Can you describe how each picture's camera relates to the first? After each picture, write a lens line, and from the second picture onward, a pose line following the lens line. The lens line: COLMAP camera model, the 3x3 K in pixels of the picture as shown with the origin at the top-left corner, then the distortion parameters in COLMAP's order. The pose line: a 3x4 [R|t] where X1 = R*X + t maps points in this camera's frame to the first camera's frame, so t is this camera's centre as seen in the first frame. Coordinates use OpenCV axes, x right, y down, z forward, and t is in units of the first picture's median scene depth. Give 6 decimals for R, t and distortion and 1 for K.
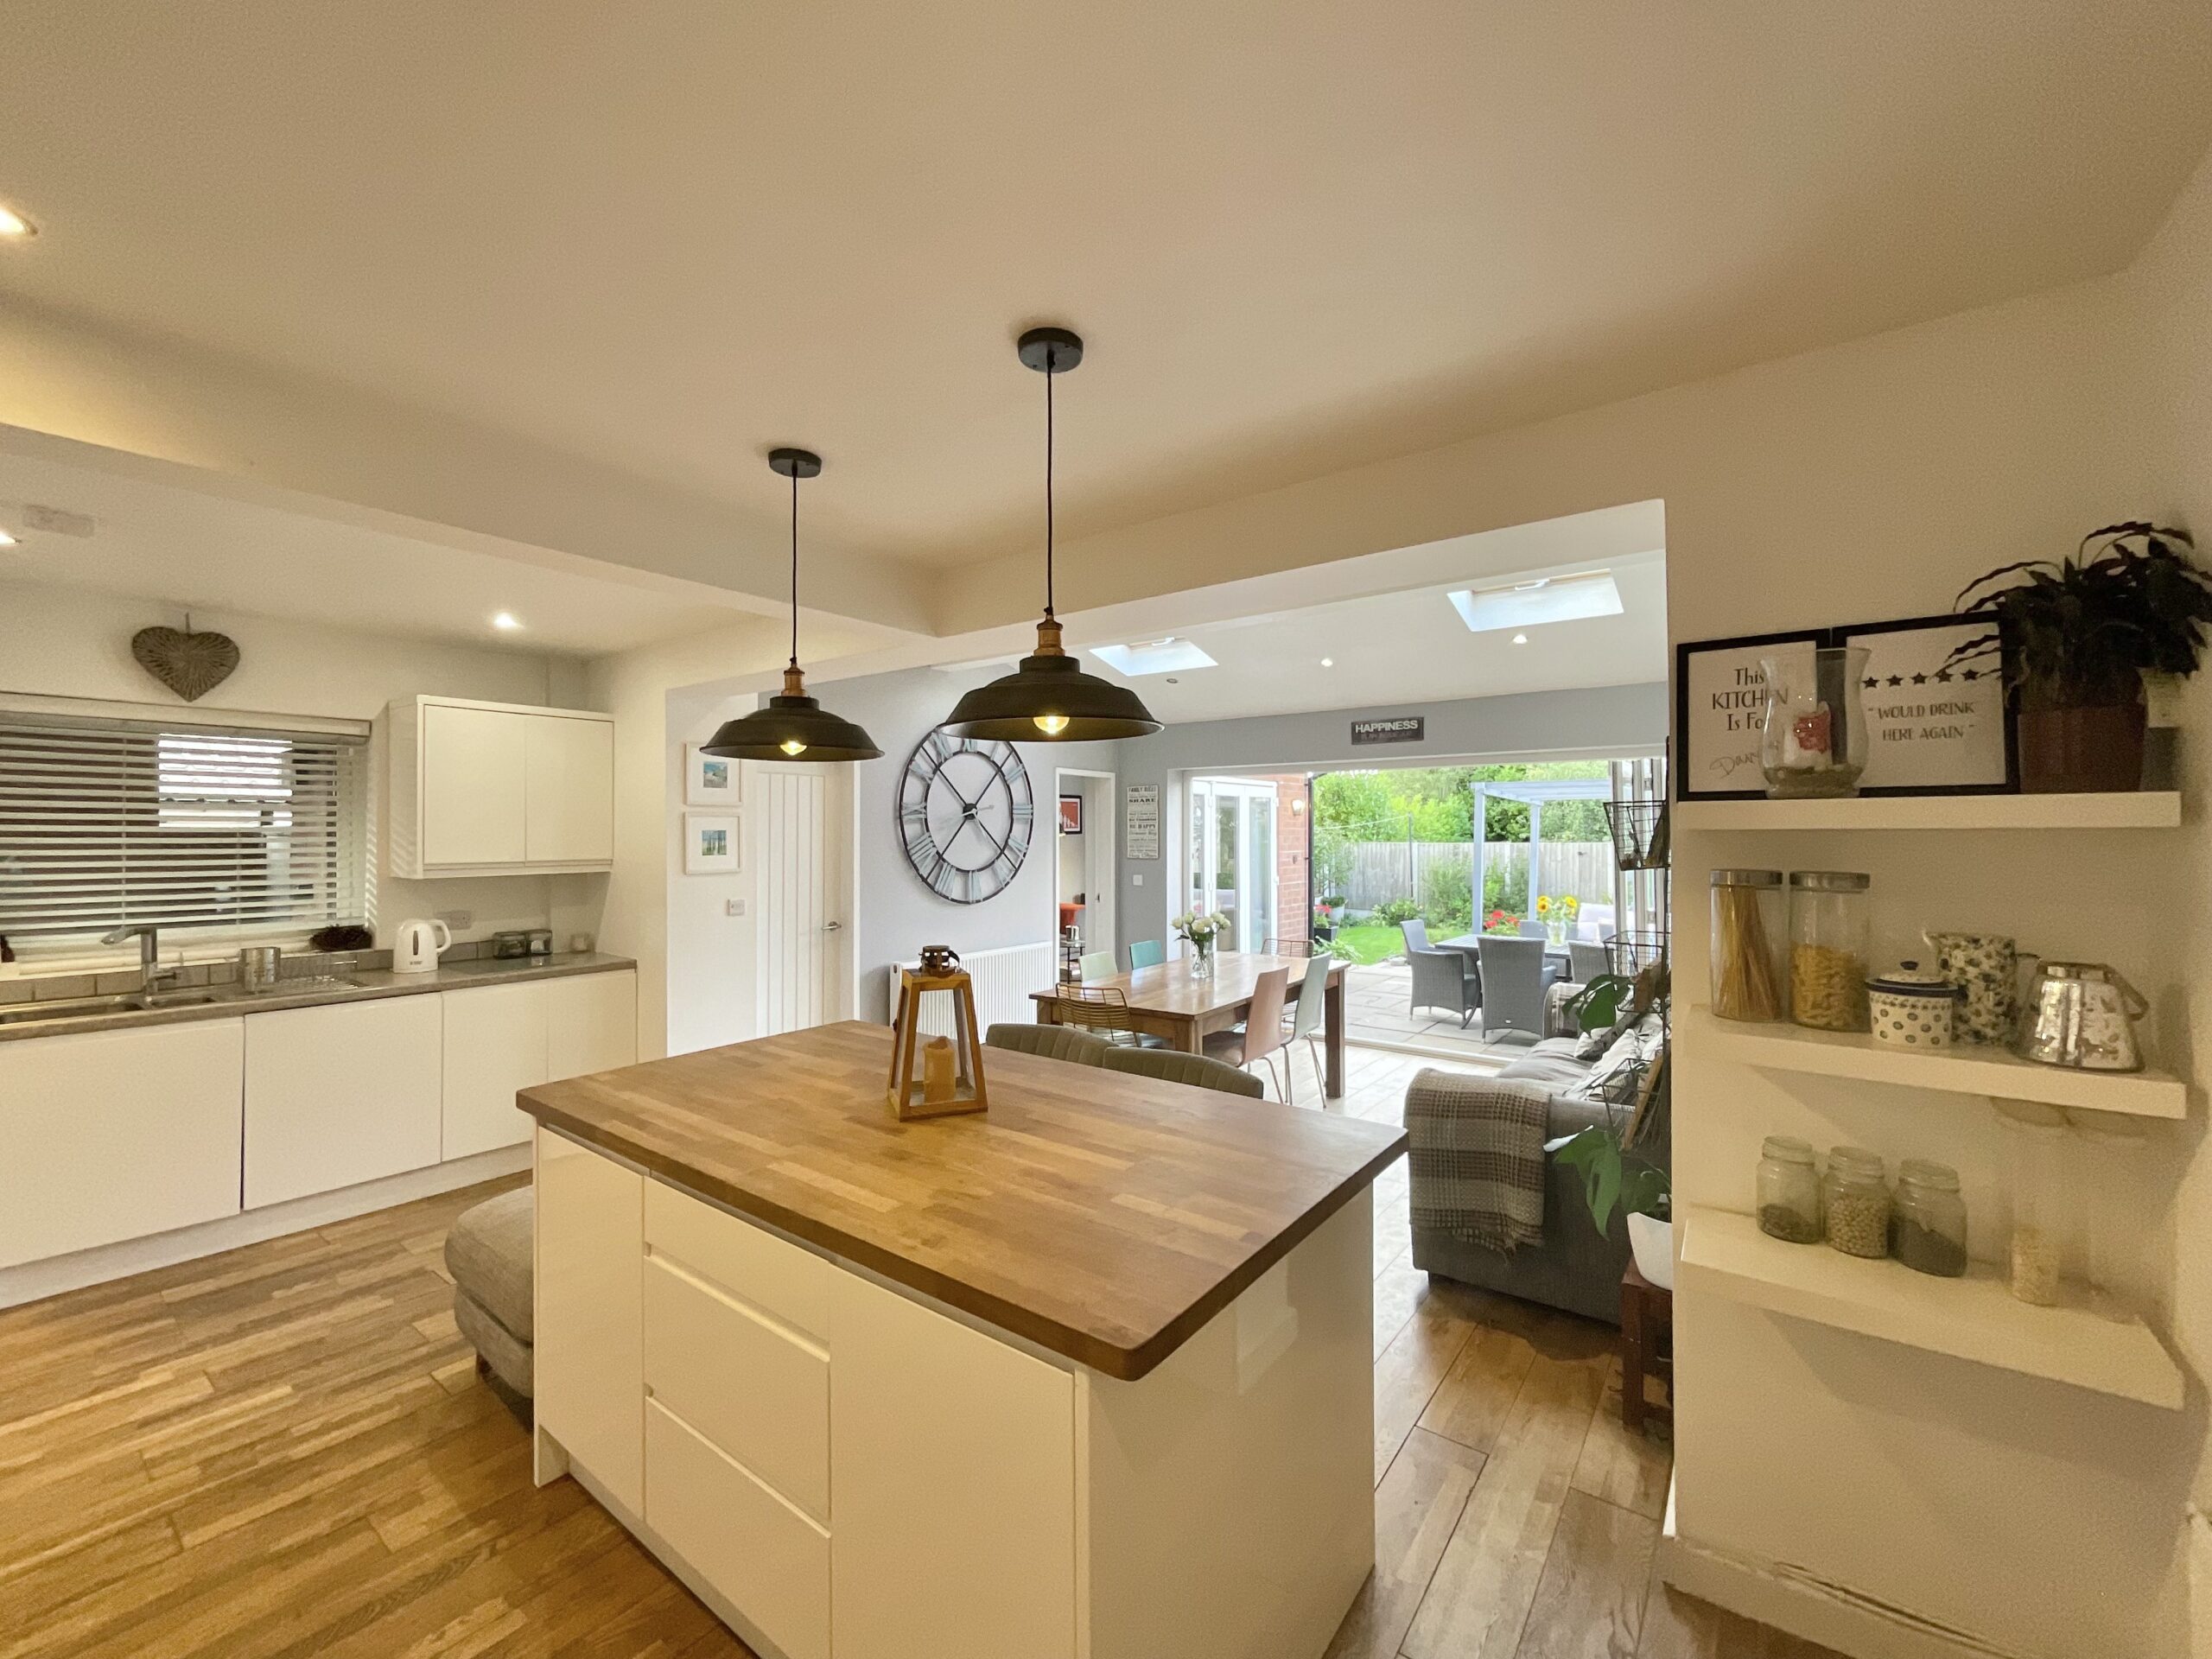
lens RADIAL K [[900.8, 0, 1099.5], [0, 900.8, 830.2], [0, 0, 1]] dist [0.006278, -0.000622]
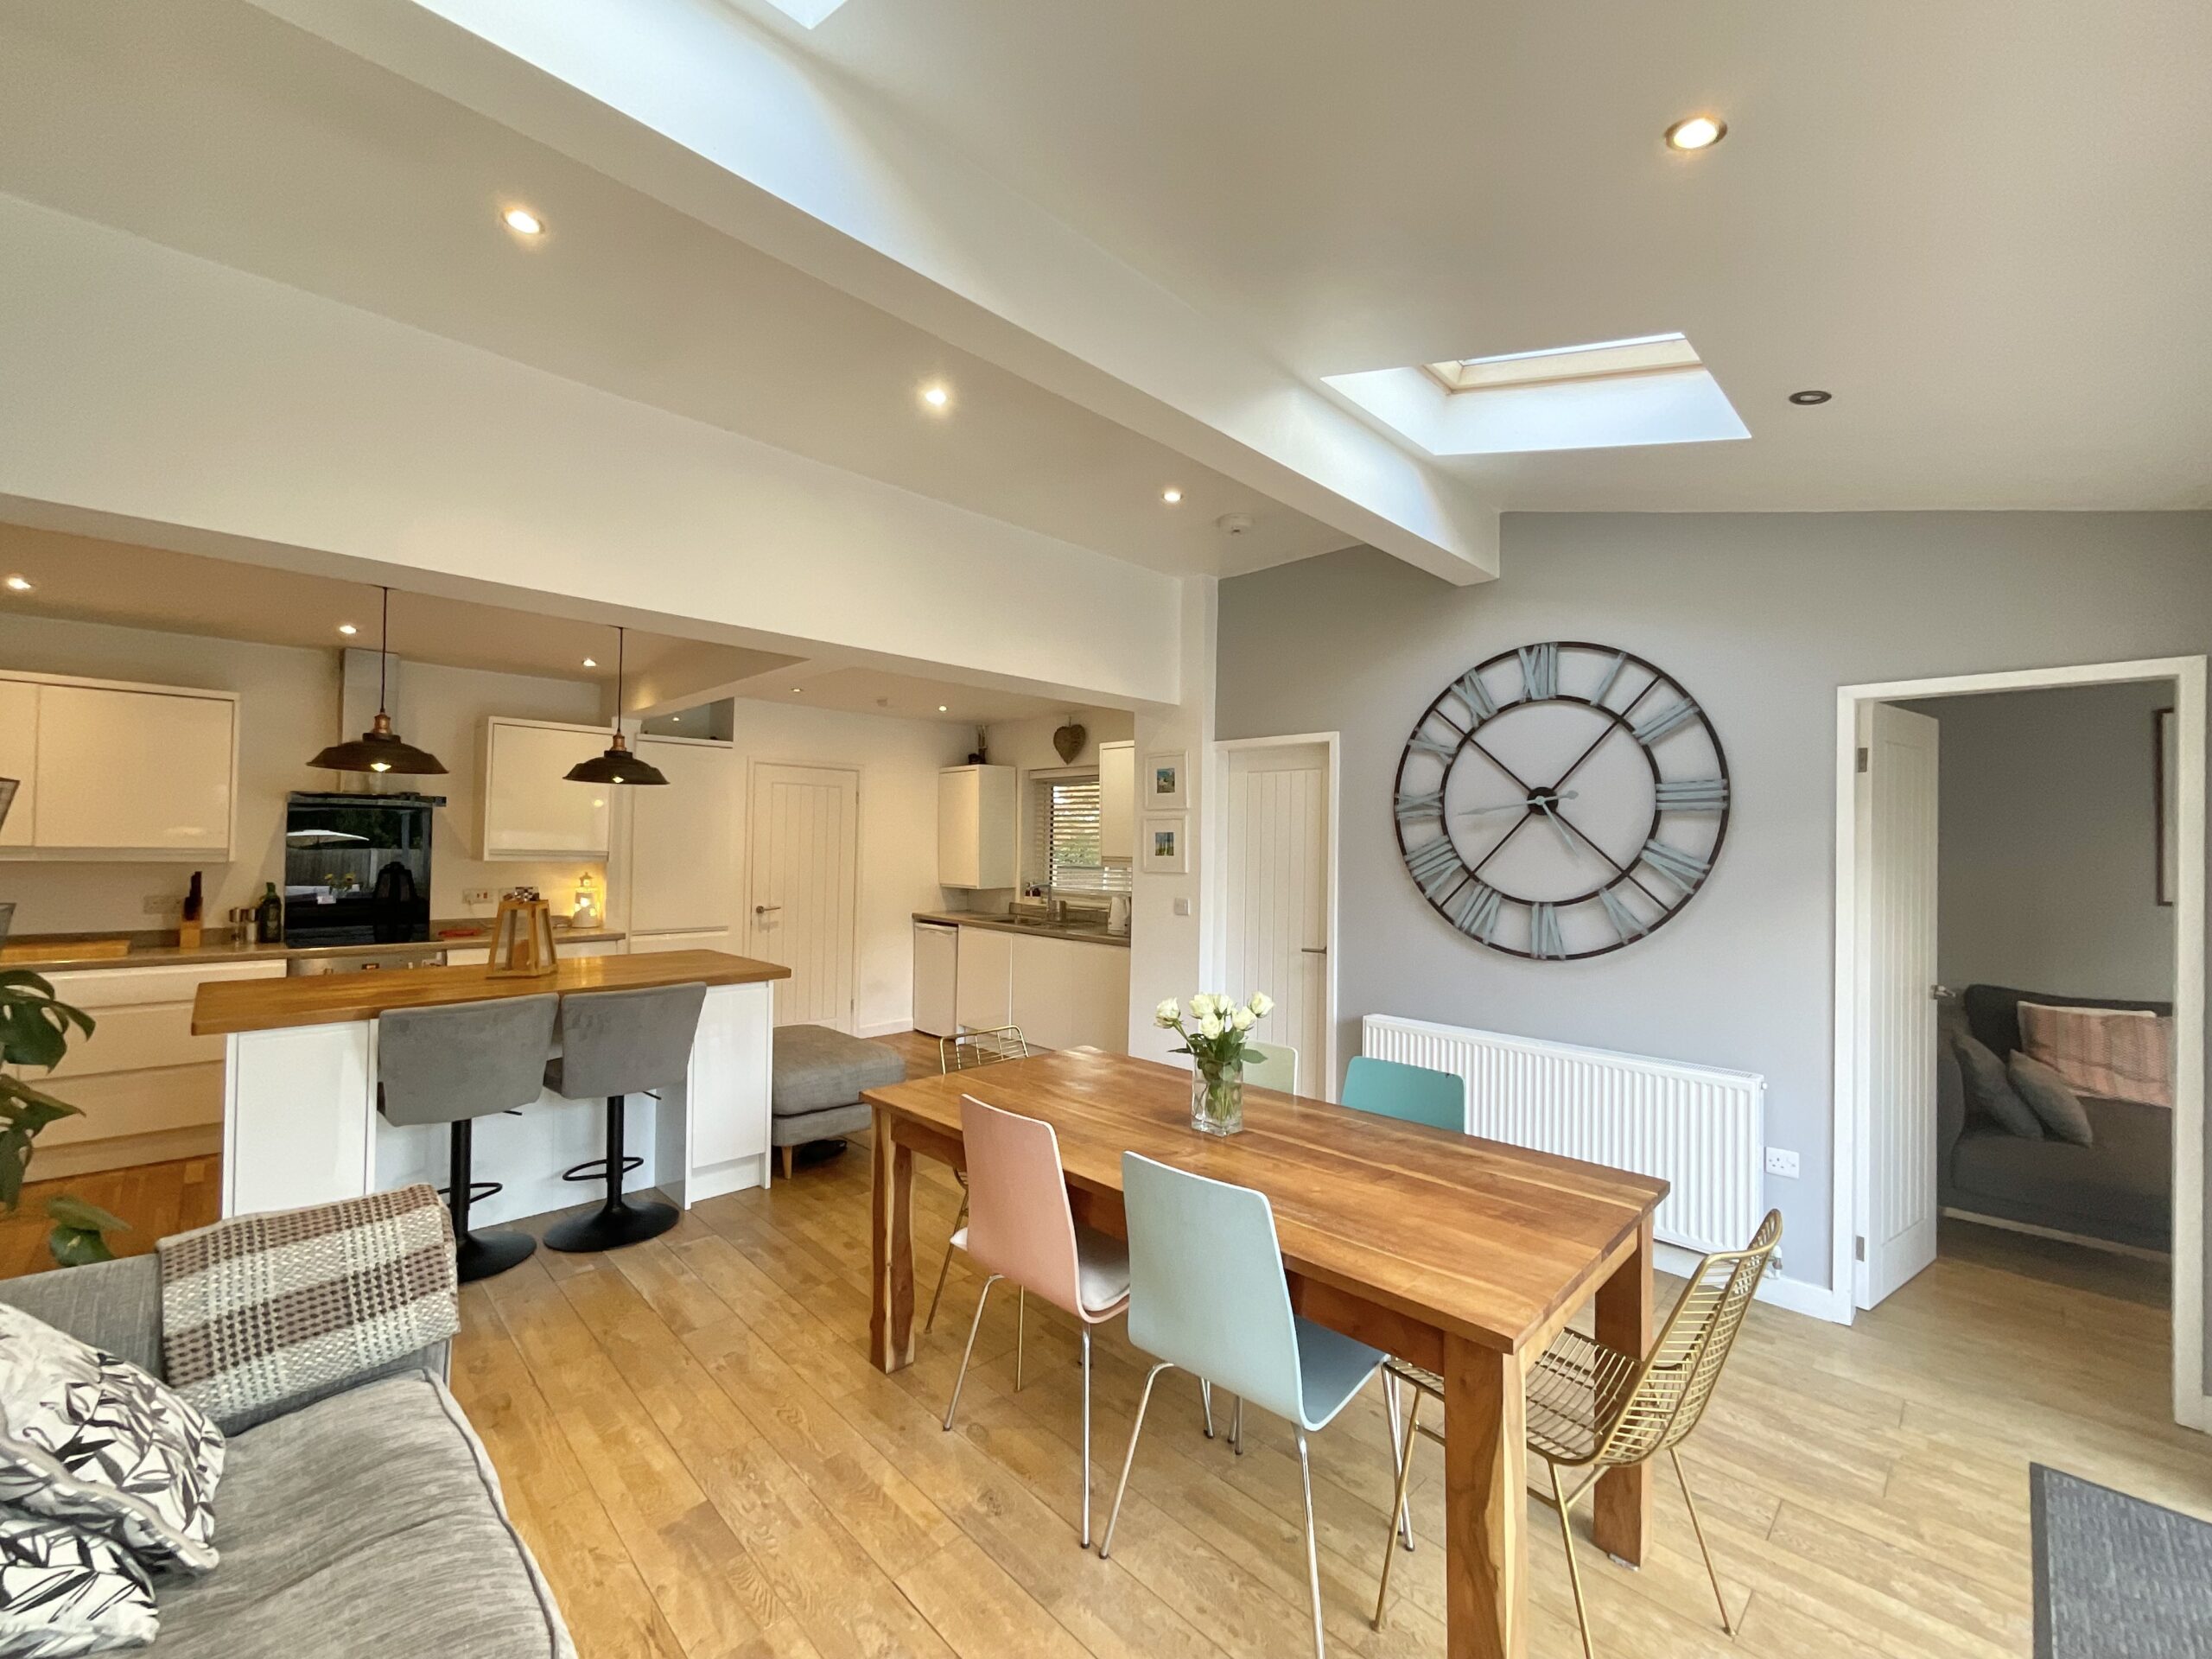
lens RADIAL K [[900.8, 0, 1108.3], [0, 900.8, 839.0], [0, 0, 1]] dist [0.006278, -0.000622]
pose [[-0.142055, -0.006228, -0.989839, 0.696935], [-0.012034, 0.999917, -0.004565, 0.014742], [0.989786, 0.011263, -0.142118, 1.177422]]
